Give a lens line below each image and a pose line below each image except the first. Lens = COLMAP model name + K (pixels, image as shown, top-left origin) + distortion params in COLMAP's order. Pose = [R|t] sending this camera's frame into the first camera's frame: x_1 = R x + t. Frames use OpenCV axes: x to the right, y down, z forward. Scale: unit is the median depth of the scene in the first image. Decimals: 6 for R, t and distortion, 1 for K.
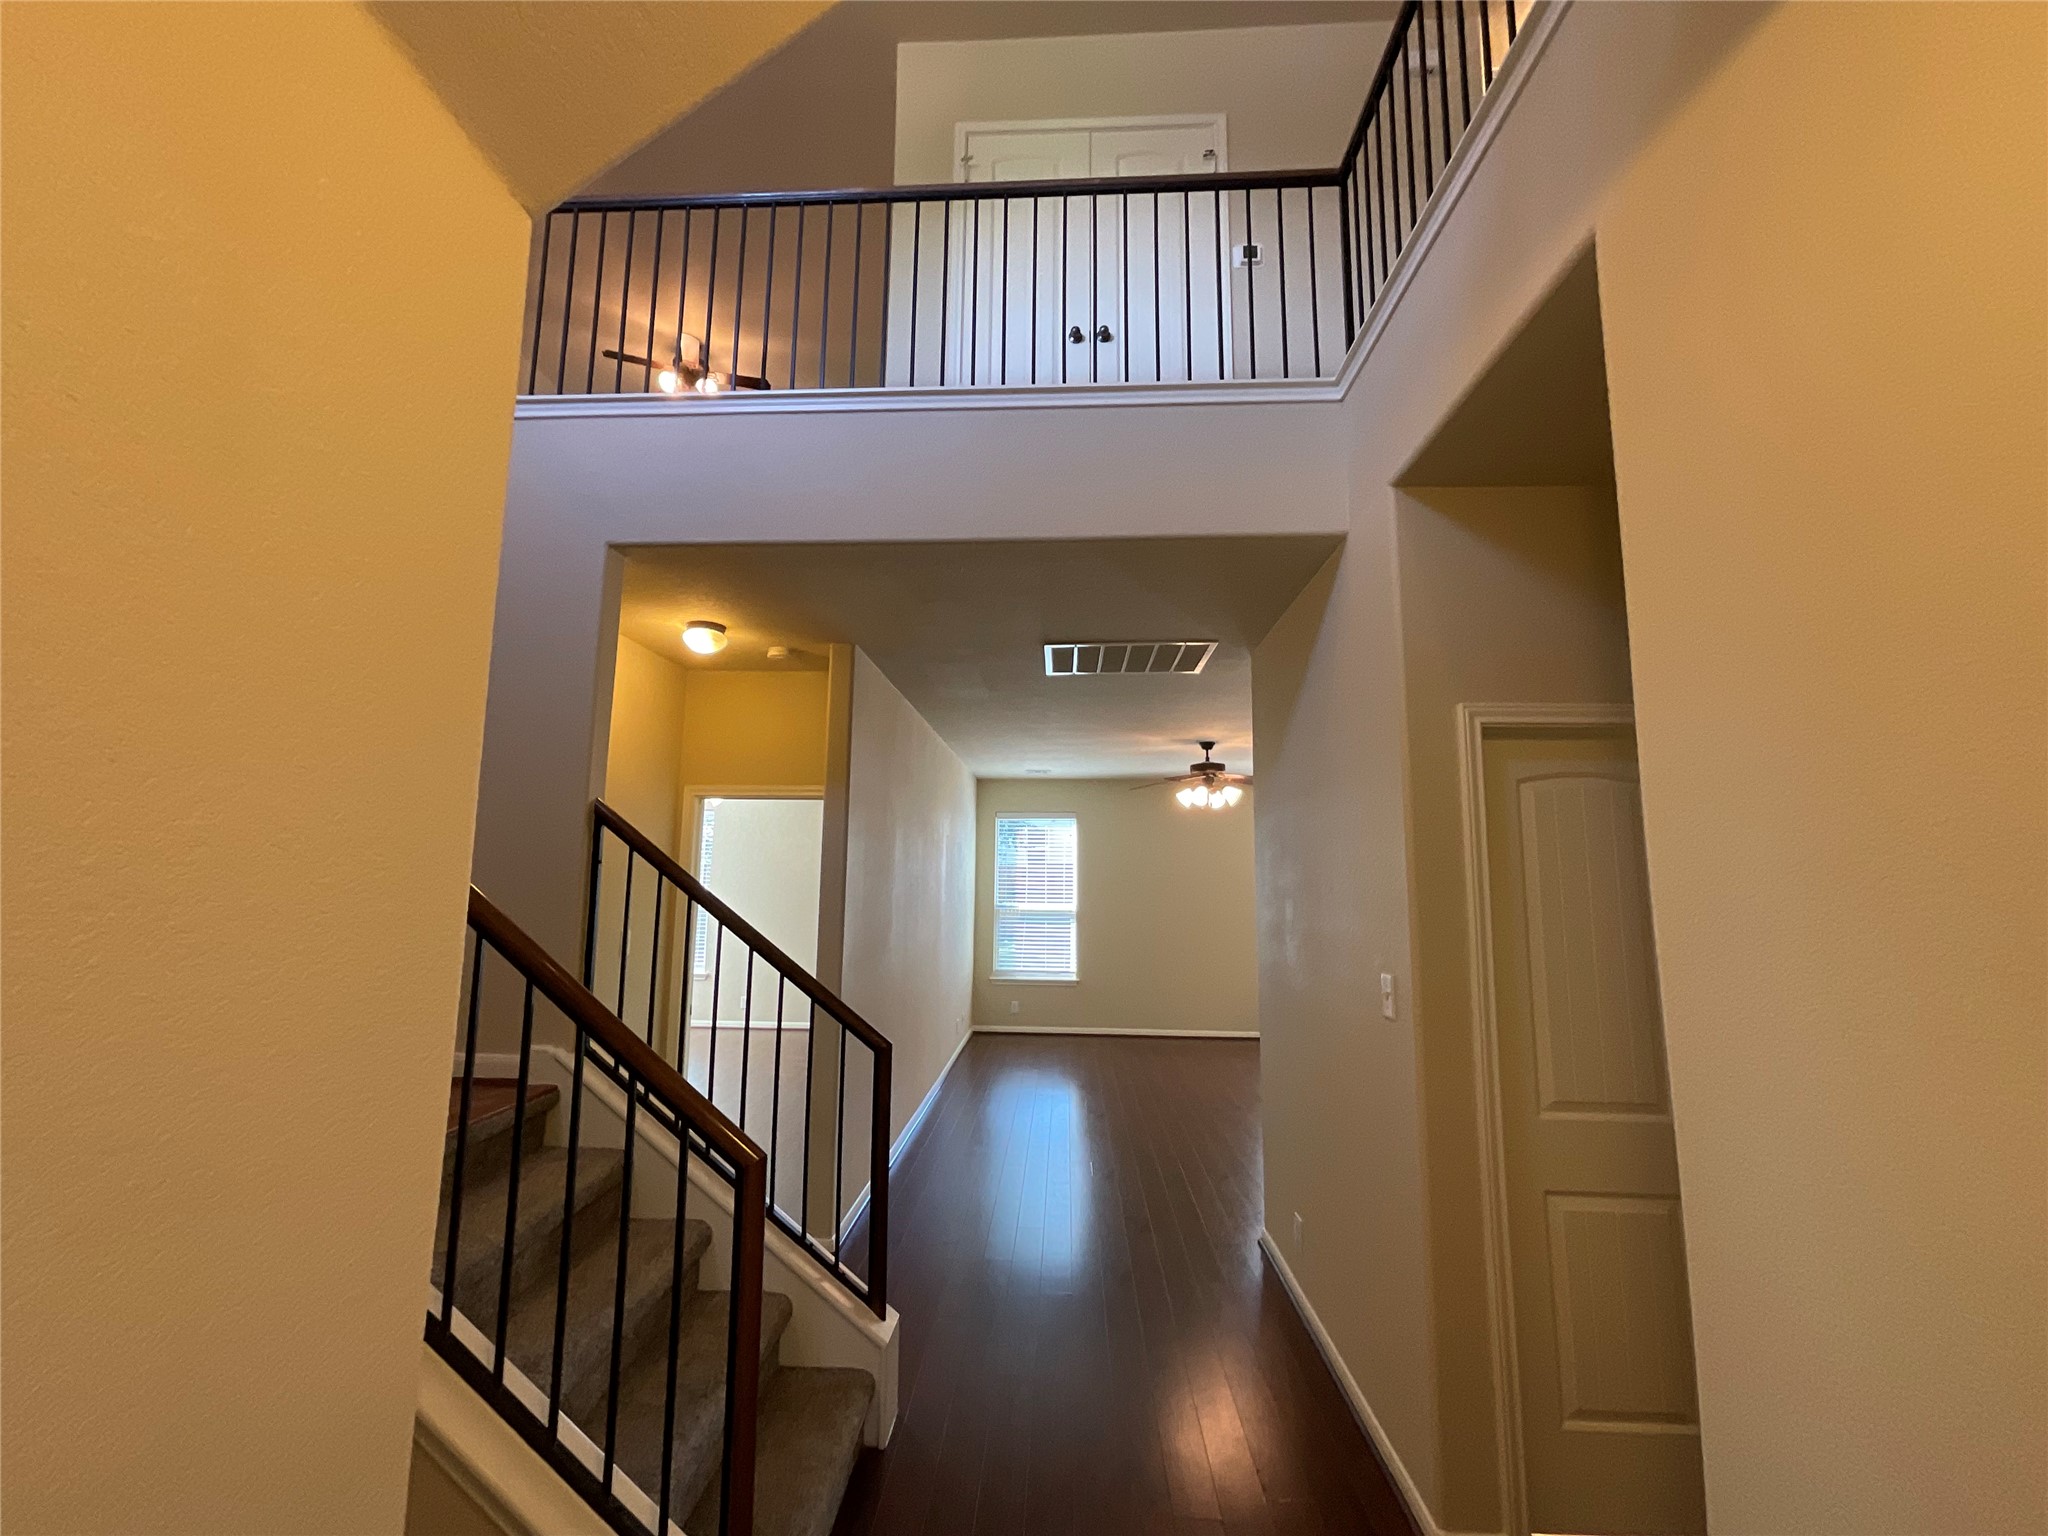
lens RADIAL K [[830.6, 0, 1019.1], [0, 830.6, 766.2], [0, 0, 1]] dist [-0.002234, 0.001923]
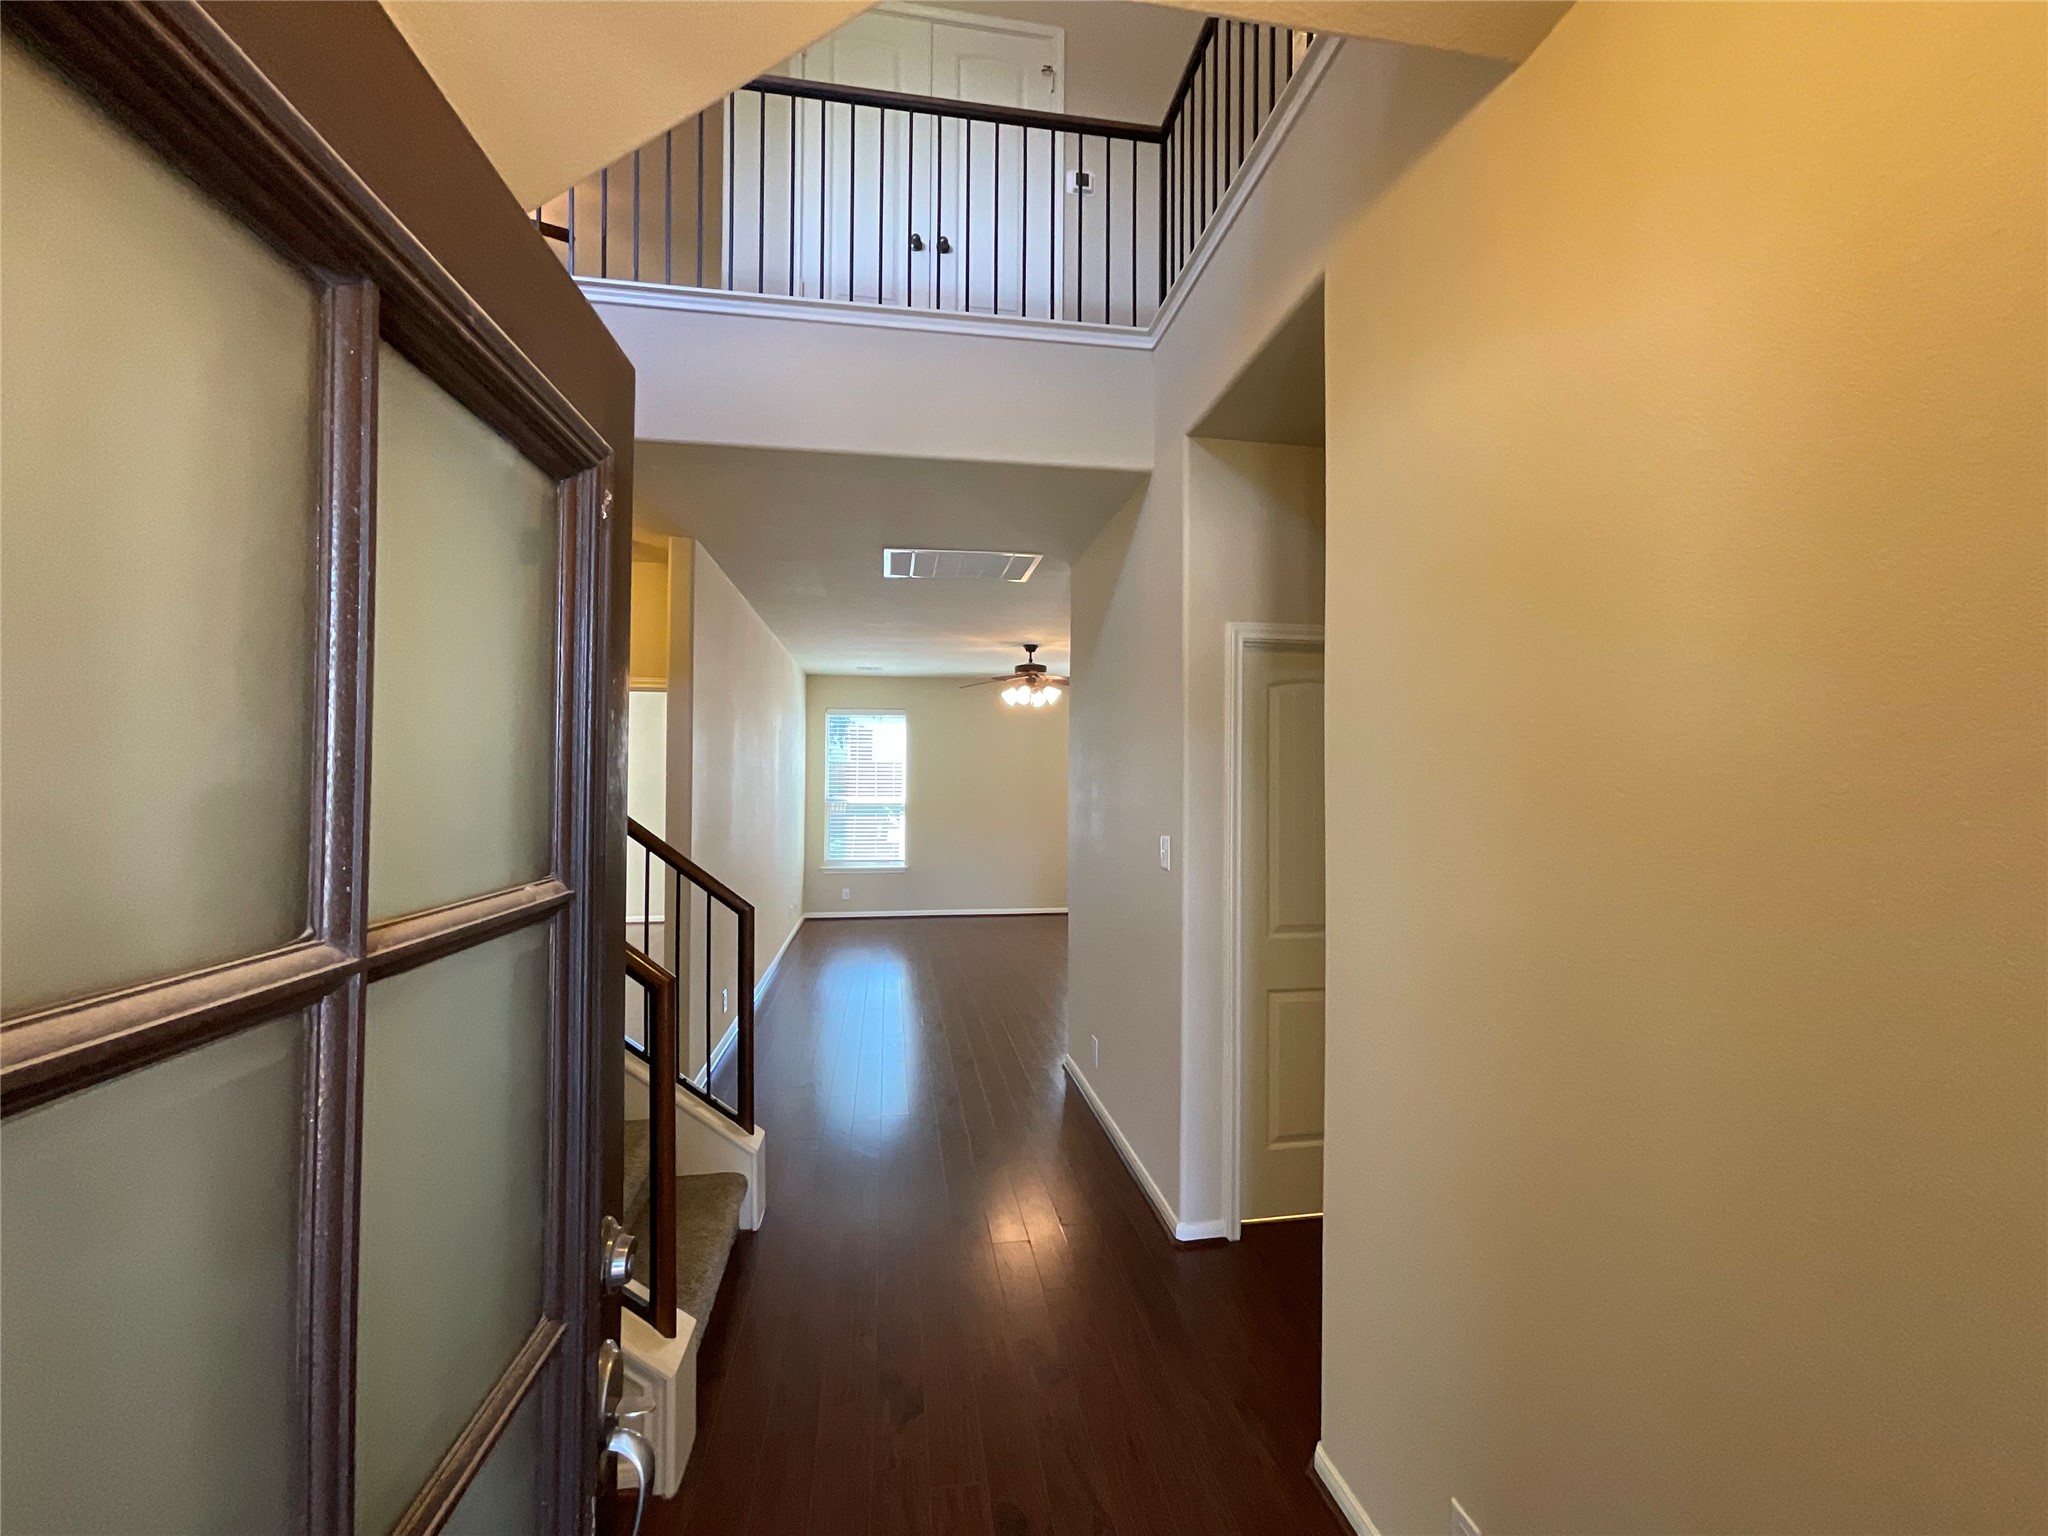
lens RADIAL K [[830.6, 0, 1028.2], [0, 830.6, 768.4], [0, 0, 1]] dist [-0.002234, 0.001923]
pose [[0.975328, -0.003082, 0.220739, -0.025898], [-0.024077, 0.992453, 0.120242, 0.000721], [-0.219444, -0.122590, 0.967893, -0.105263]]
